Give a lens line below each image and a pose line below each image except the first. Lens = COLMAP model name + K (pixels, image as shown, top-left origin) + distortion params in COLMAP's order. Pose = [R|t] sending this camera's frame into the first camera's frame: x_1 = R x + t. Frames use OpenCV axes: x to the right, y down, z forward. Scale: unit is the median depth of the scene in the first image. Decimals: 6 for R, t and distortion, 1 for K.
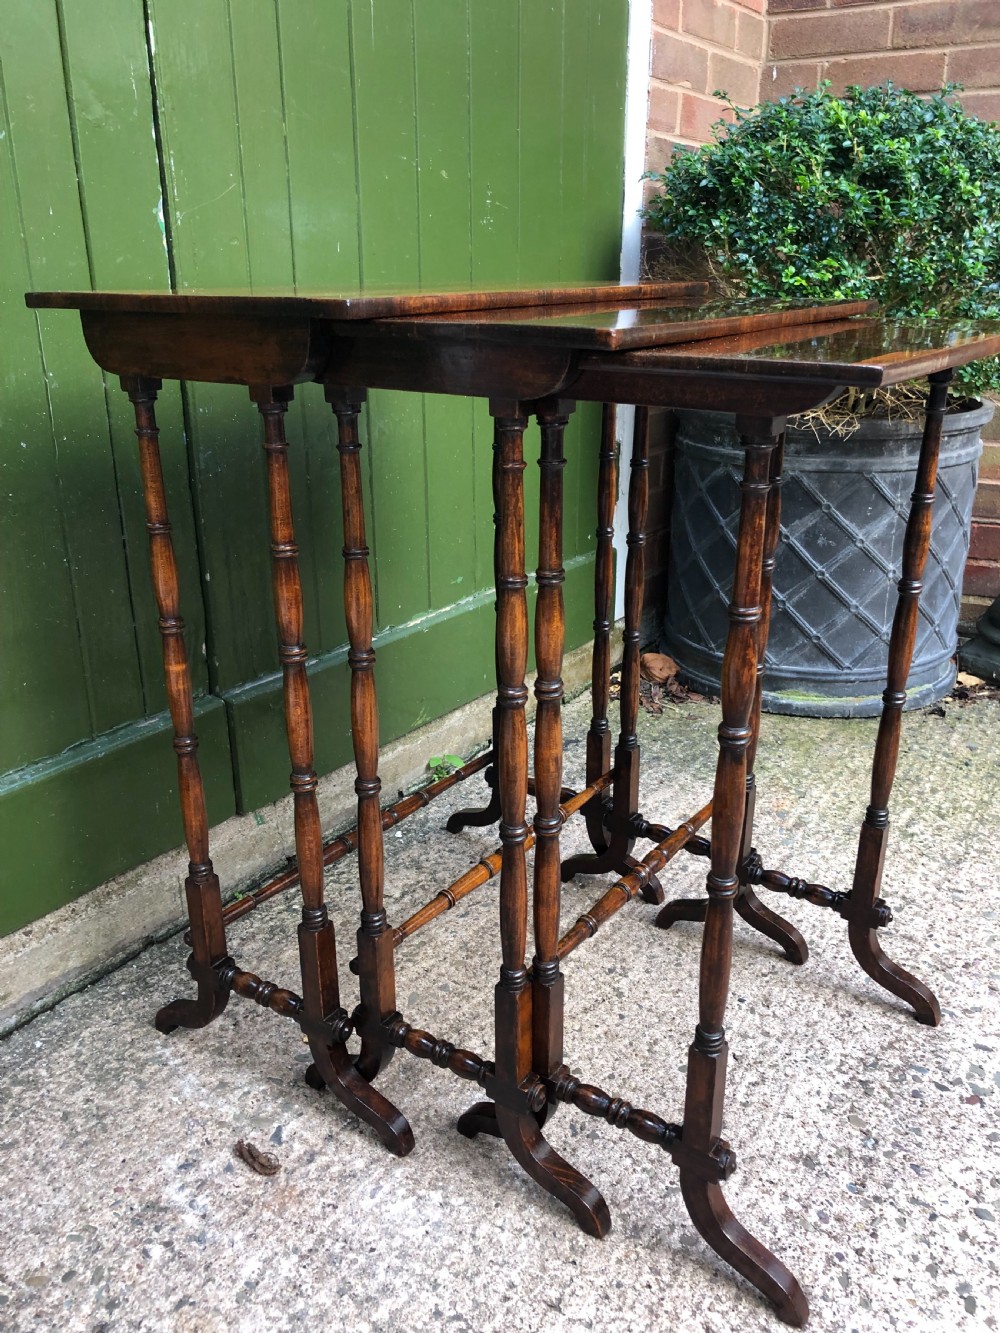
lens RADIAL K [[1100.3, 0, 493.6], [0, 1100.3, 675.4], [0, 0, 1]] dist [-0.005200, 0.031111]
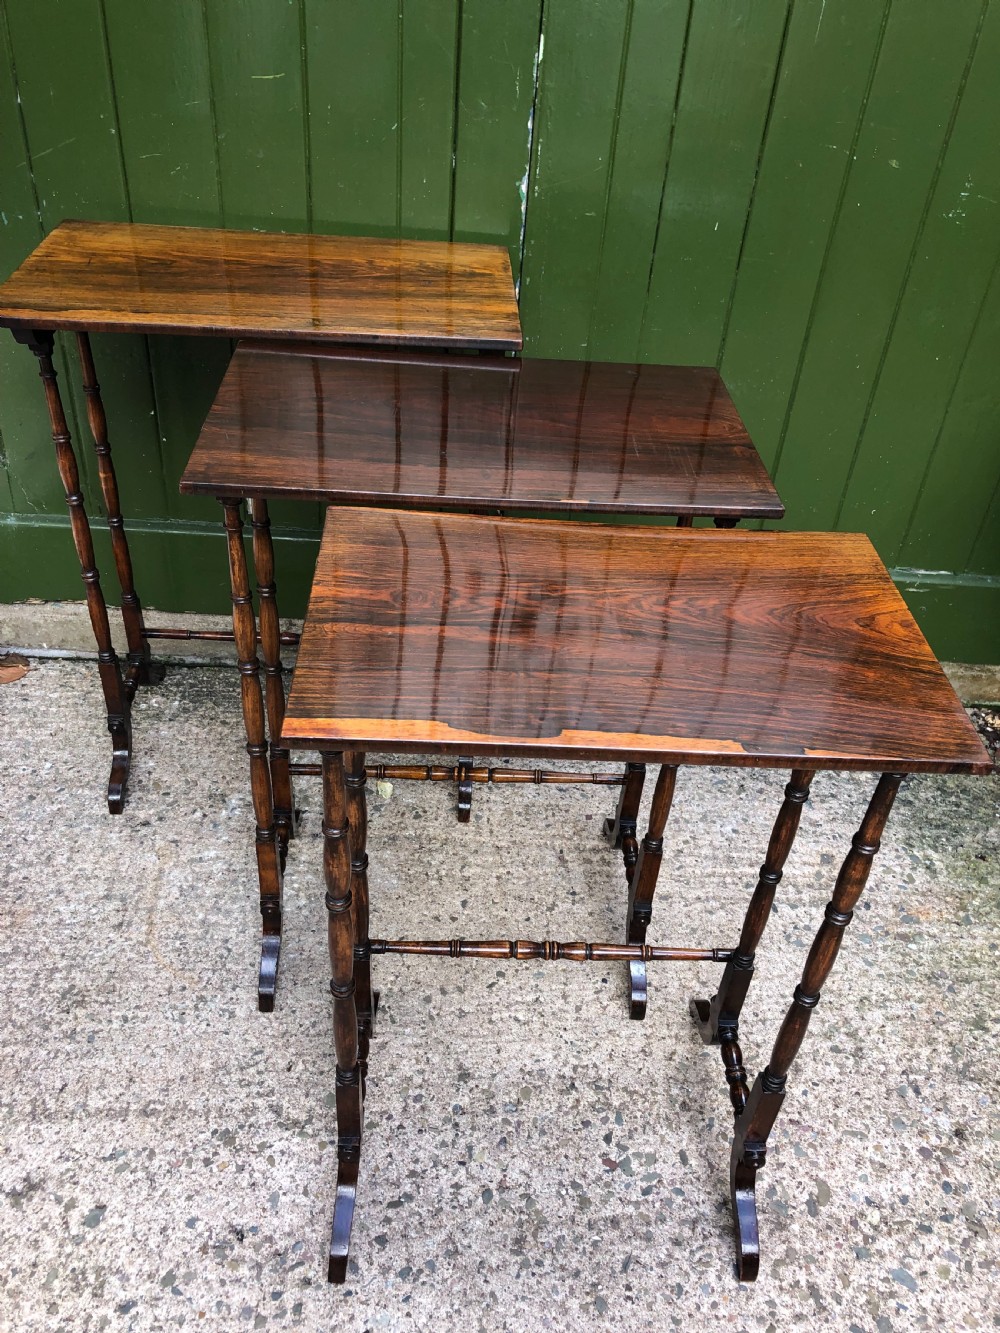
lens RADIAL K [[1100.3, 0, 505.8], [0, 1100.3, 661.1], [0, 0, 1]] dist [-0.005200, 0.031111]
pose [[0.576836, 0.527982, -0.623294, 0.787937], [-0.357162, 0.849254, 0.388848, -0.456646], [0.734640, -0.001685, 0.678455, 0.135090]]
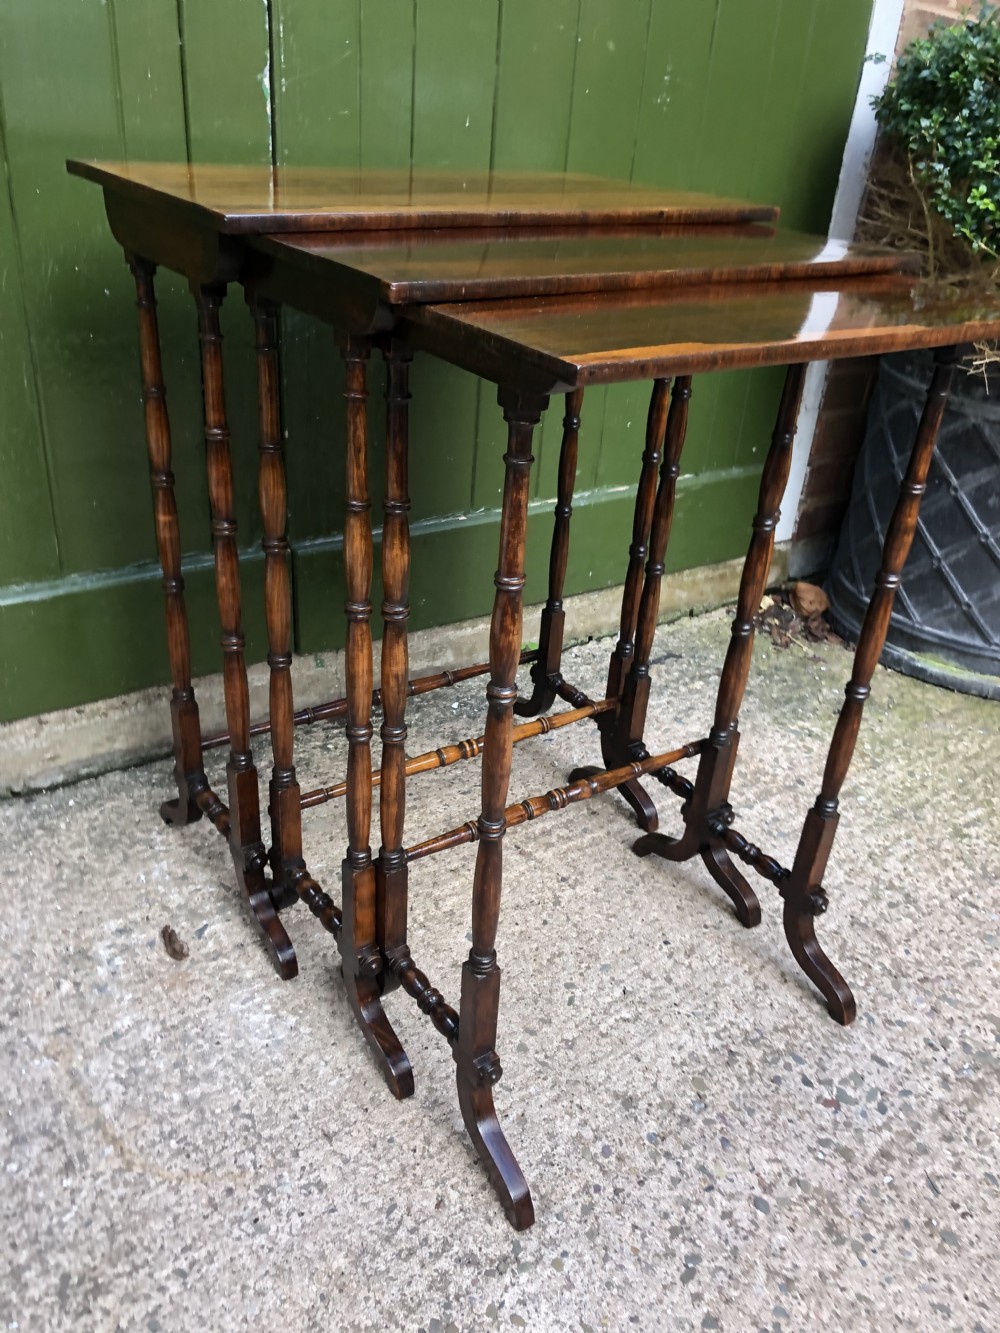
lens RADIAL K [[1100.3, 0, 483.5], [0, 1100.3, 682.0], [0, 0, 1]] dist [-0.005200, 0.031111]
pose [[0.933127, 0.229958, -0.276394, 0.321119], [-0.189918, 0.967977, 0.164171, -0.078837], [0.305295, -0.100700, 0.946918, 0.013605]]
